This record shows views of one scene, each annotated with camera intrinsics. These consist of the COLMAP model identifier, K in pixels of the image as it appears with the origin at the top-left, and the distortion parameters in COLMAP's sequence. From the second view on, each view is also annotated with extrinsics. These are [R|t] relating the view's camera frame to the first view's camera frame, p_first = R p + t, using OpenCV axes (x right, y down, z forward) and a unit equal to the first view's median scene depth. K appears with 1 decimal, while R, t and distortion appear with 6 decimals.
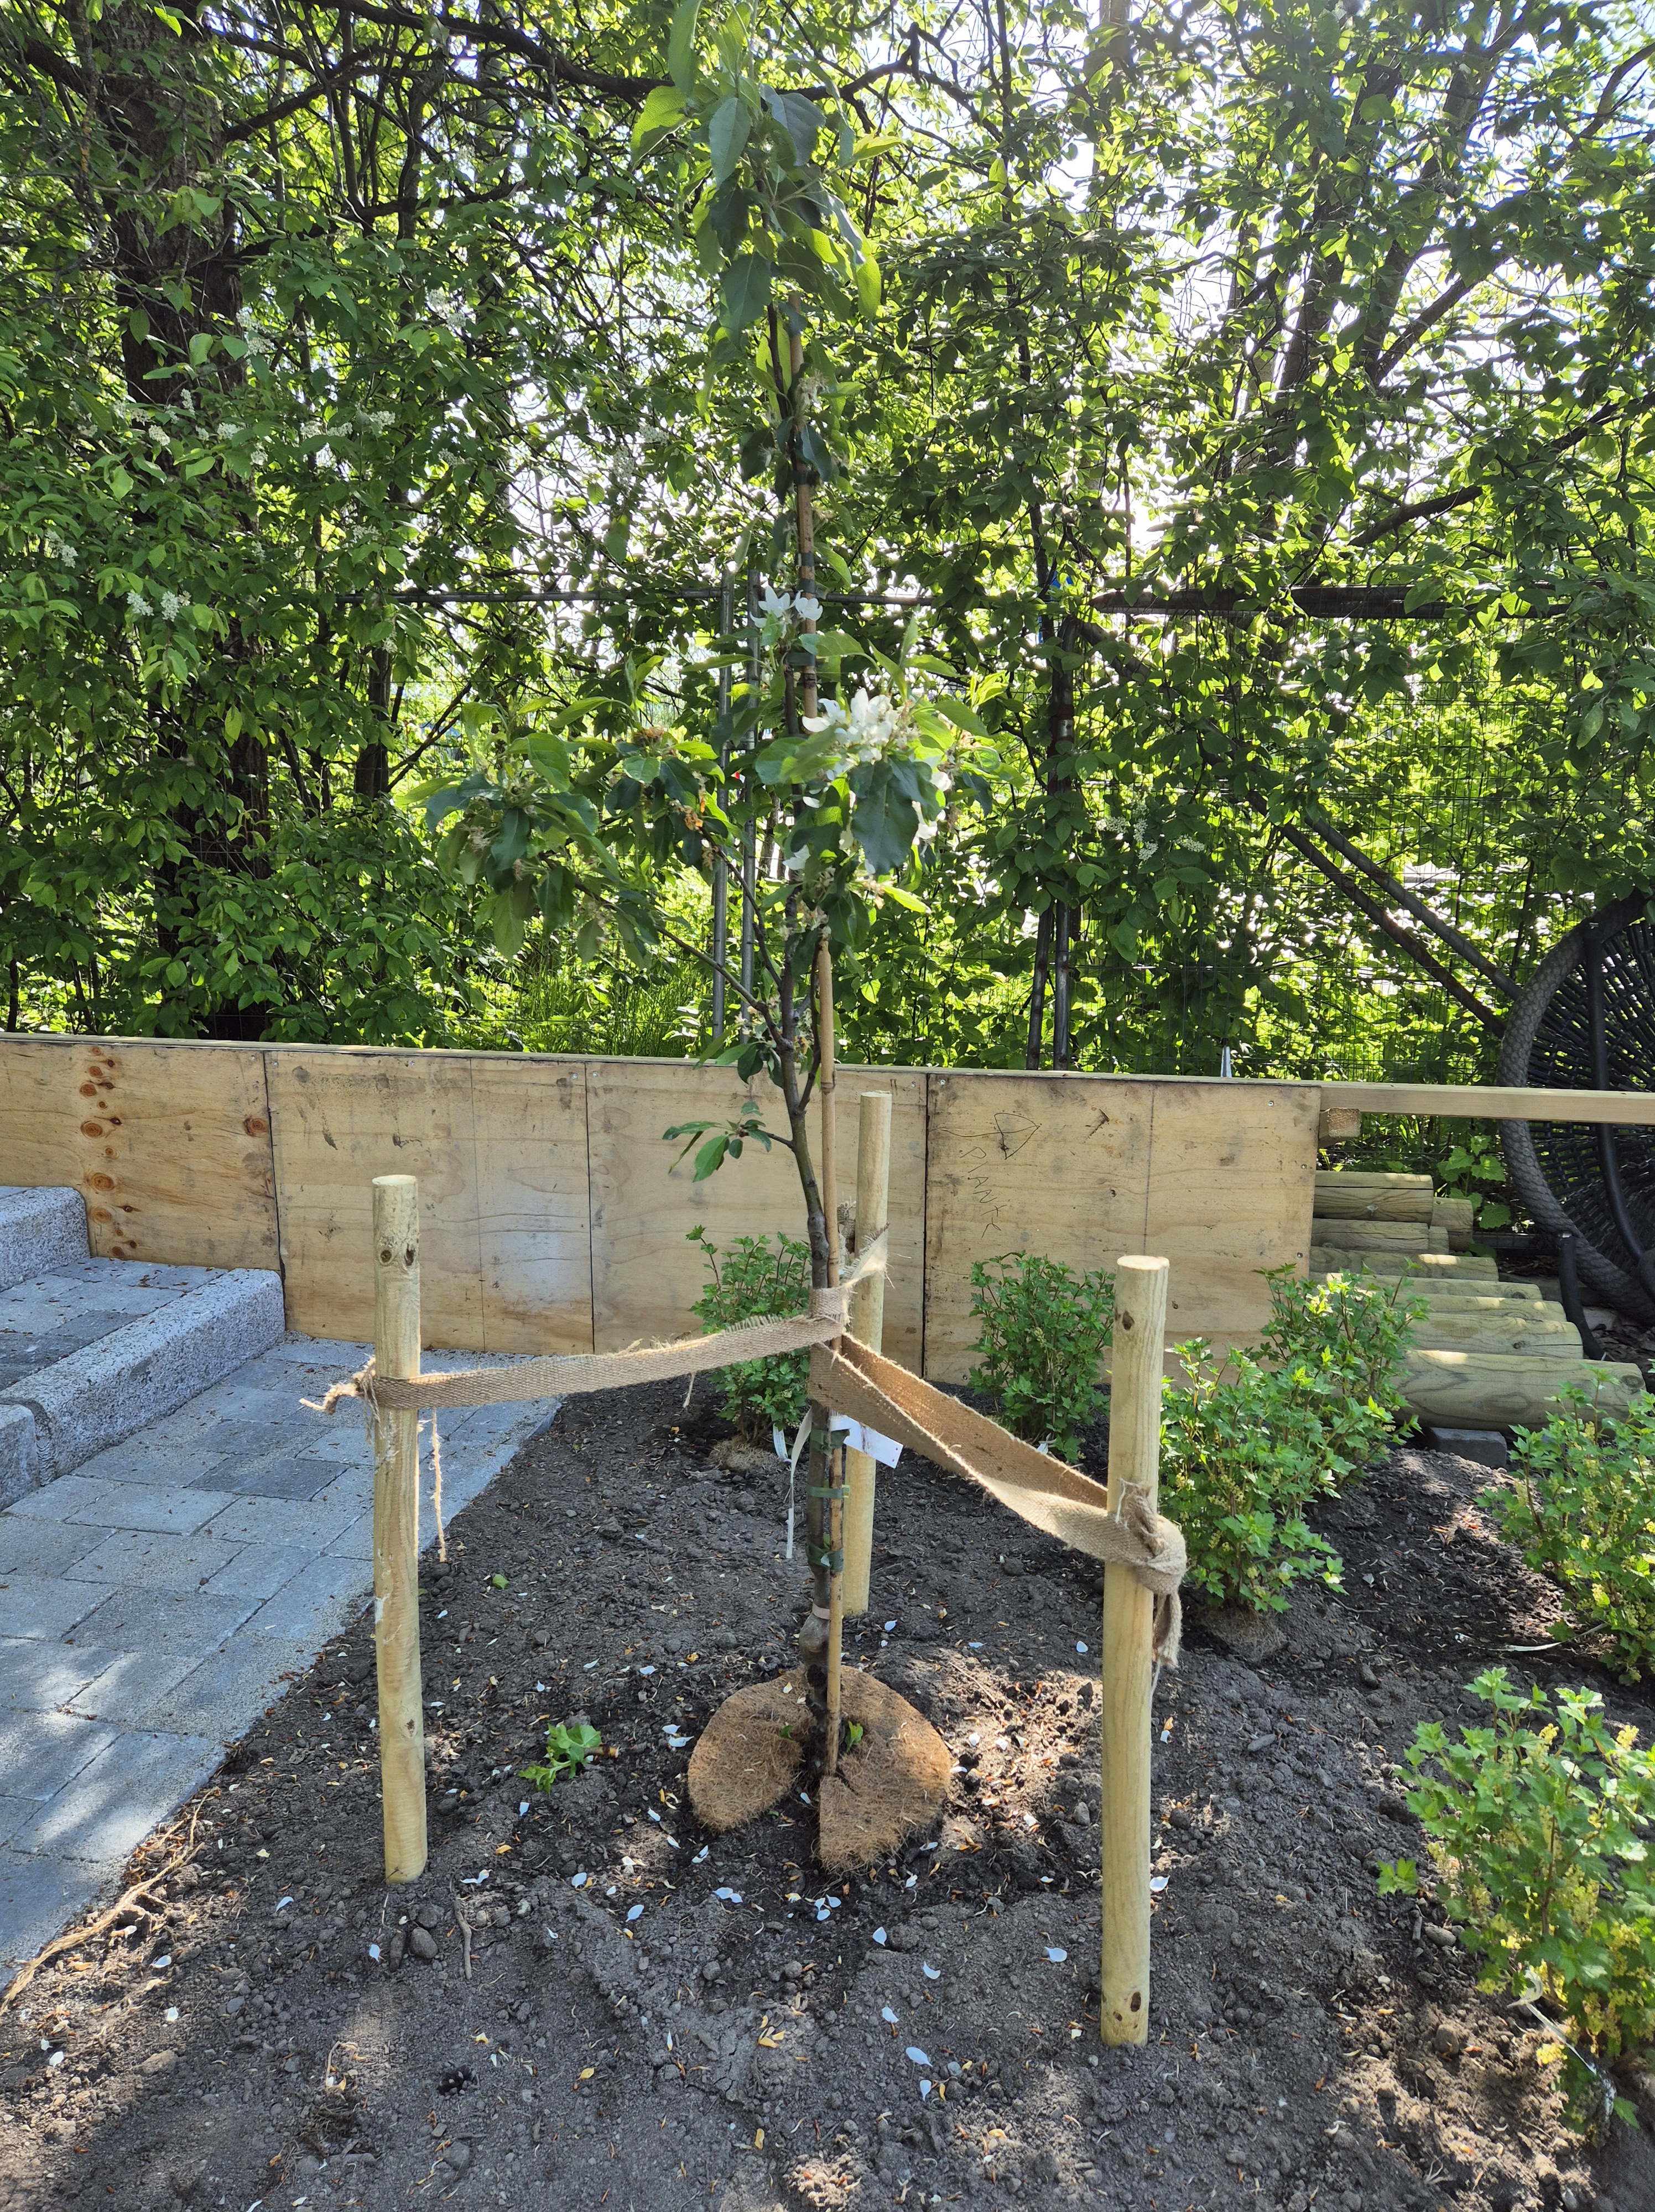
lens RADIAL K [[1499.8, 0, 829.8], [0, 1499.8, 1096.7], [0, 0, 1]] dist [0.064233, -0.048878]
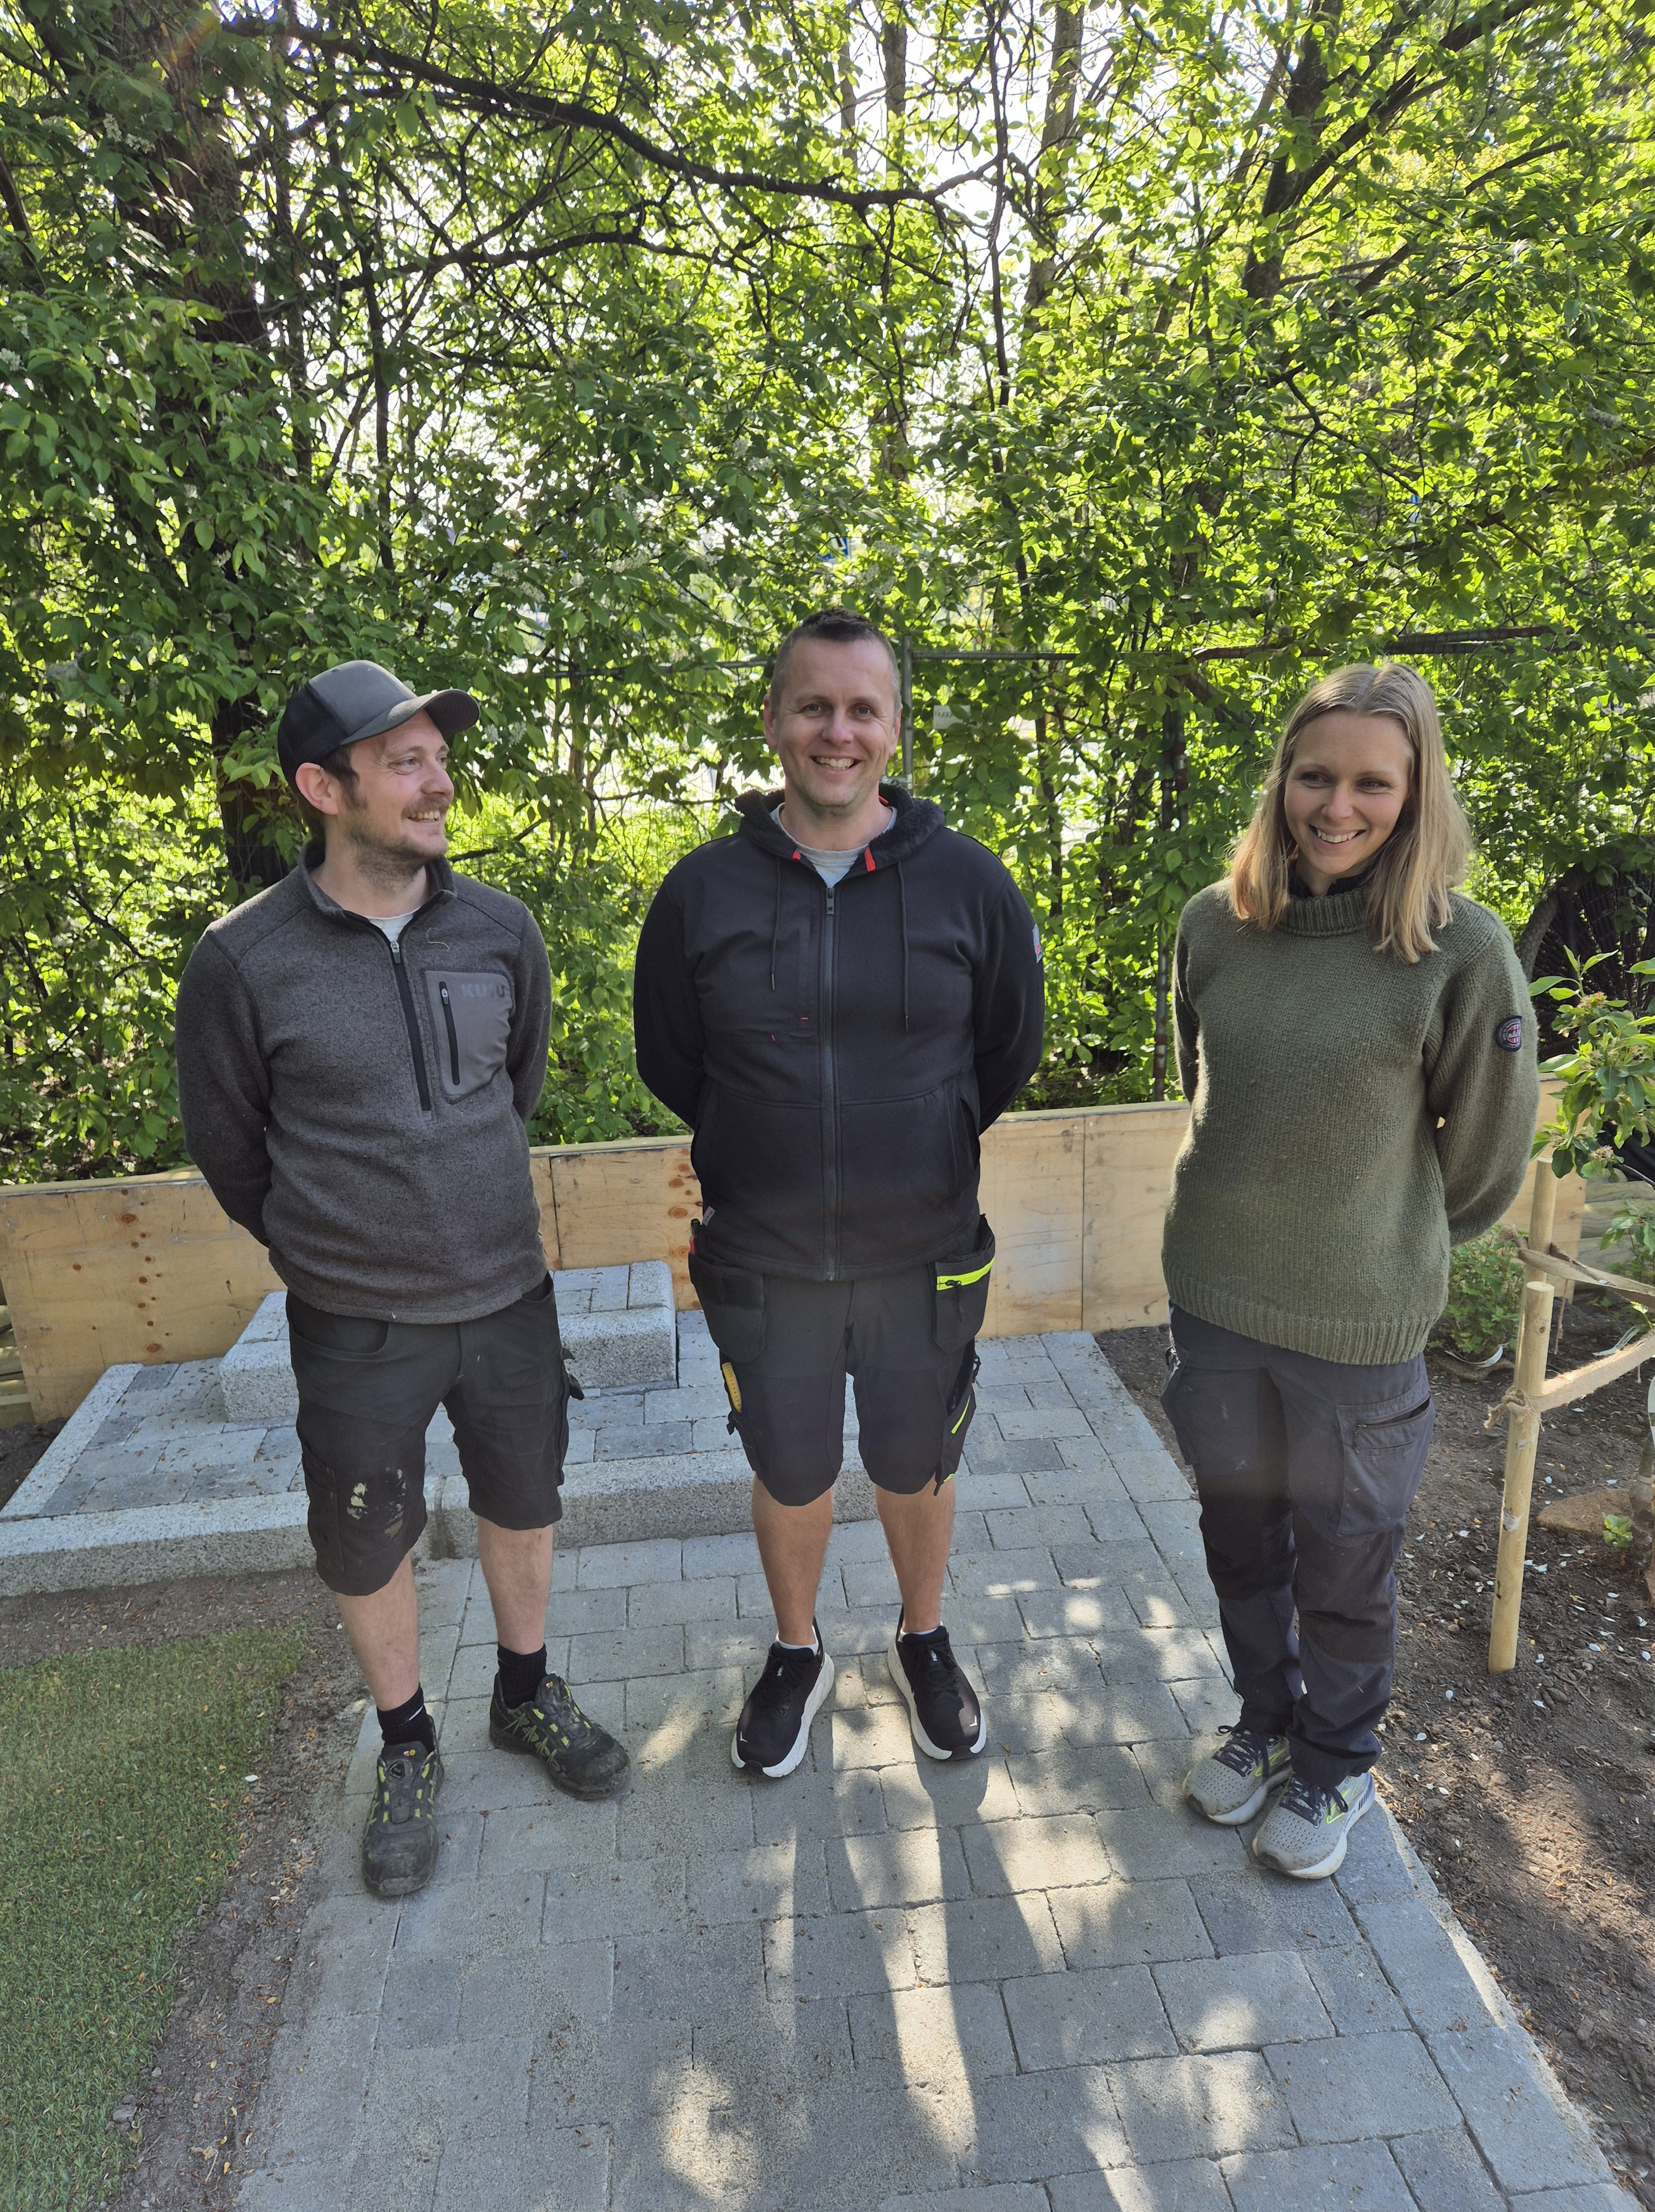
lens RADIAL K [[1499.8, 0, 810.4], [0, 1499.8, 1135.4], [0, 0, 1]] dist [0.064233, -0.048878]
pose [[0.960865, -0.131771, 0.243668, -0.701666], [0.101647, 0.985975, 0.132367, -0.200553], [-0.257693, -0.102418, 0.960783, -0.204390]]
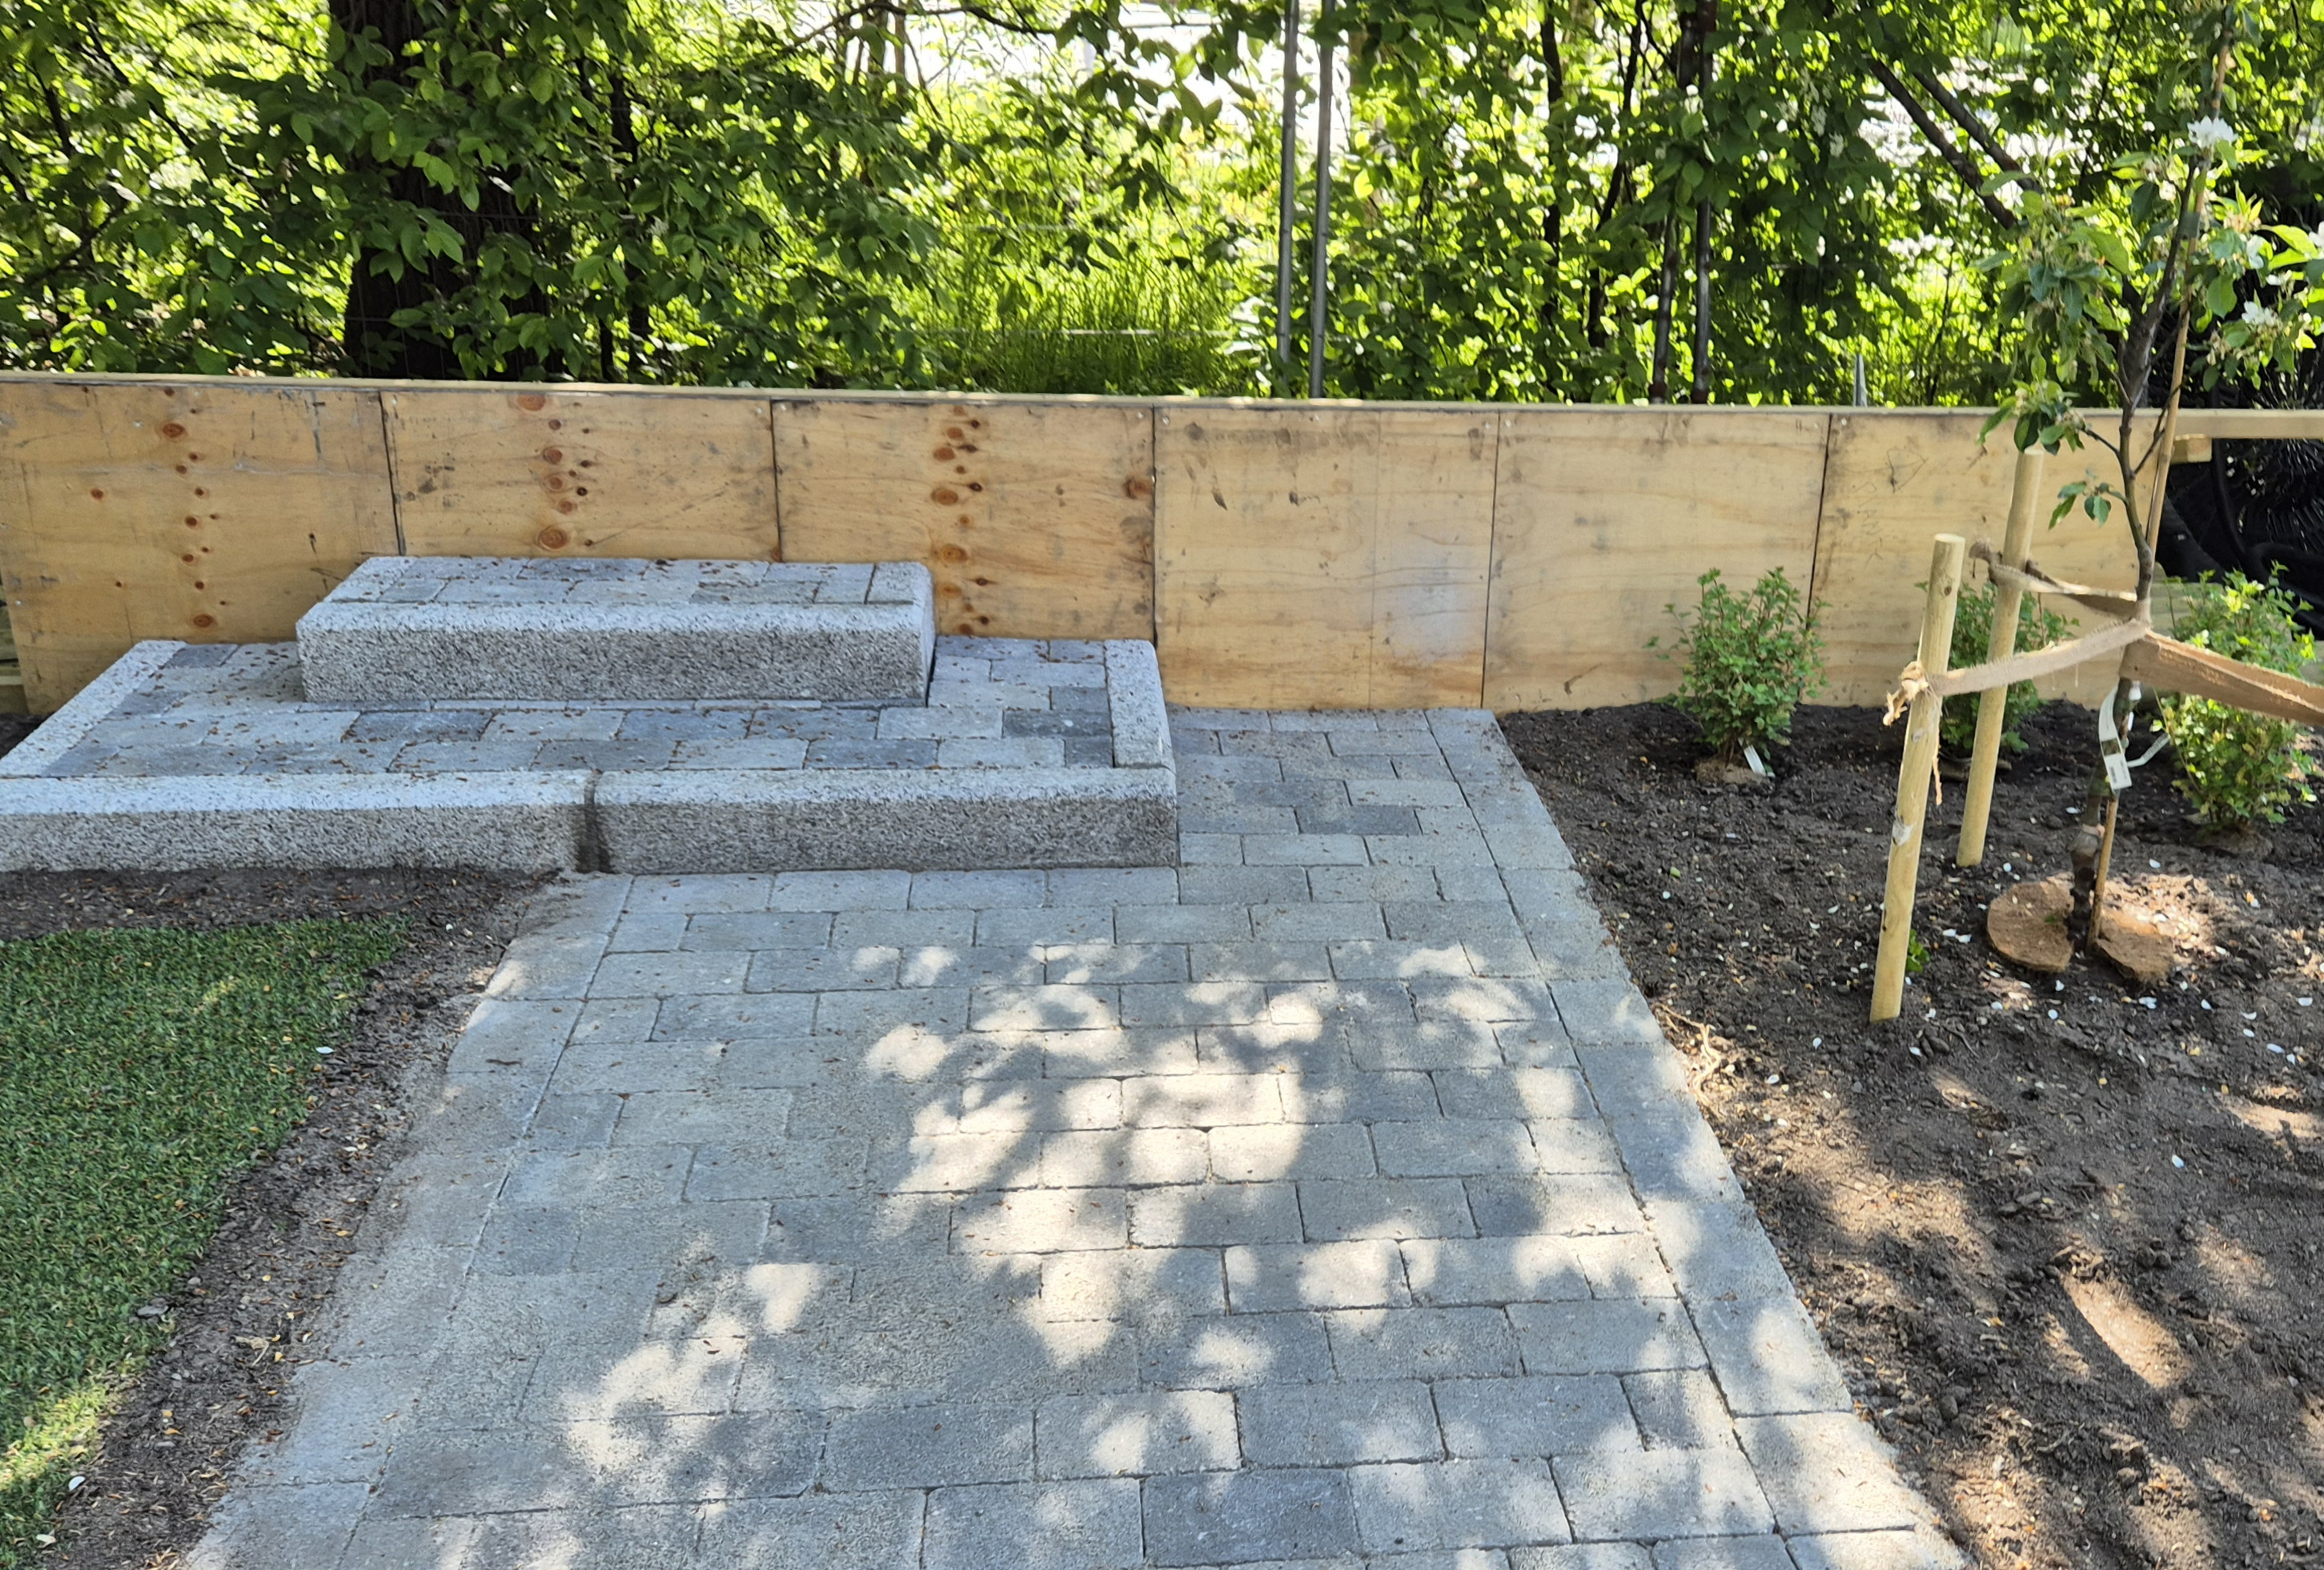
lens RADIAL K [[2277.7, 0, 1409.6], [0, 2277.7, 838.2], [0, 0, 1]] dist [0.048194, 0.000000]
pose [[0.947136, -0.085679, 0.309180, -0.694027], [0.021353, 0.978379, 0.205714, -0.057086], [-0.320120, -0.188237, 0.928488, -0.427483]]
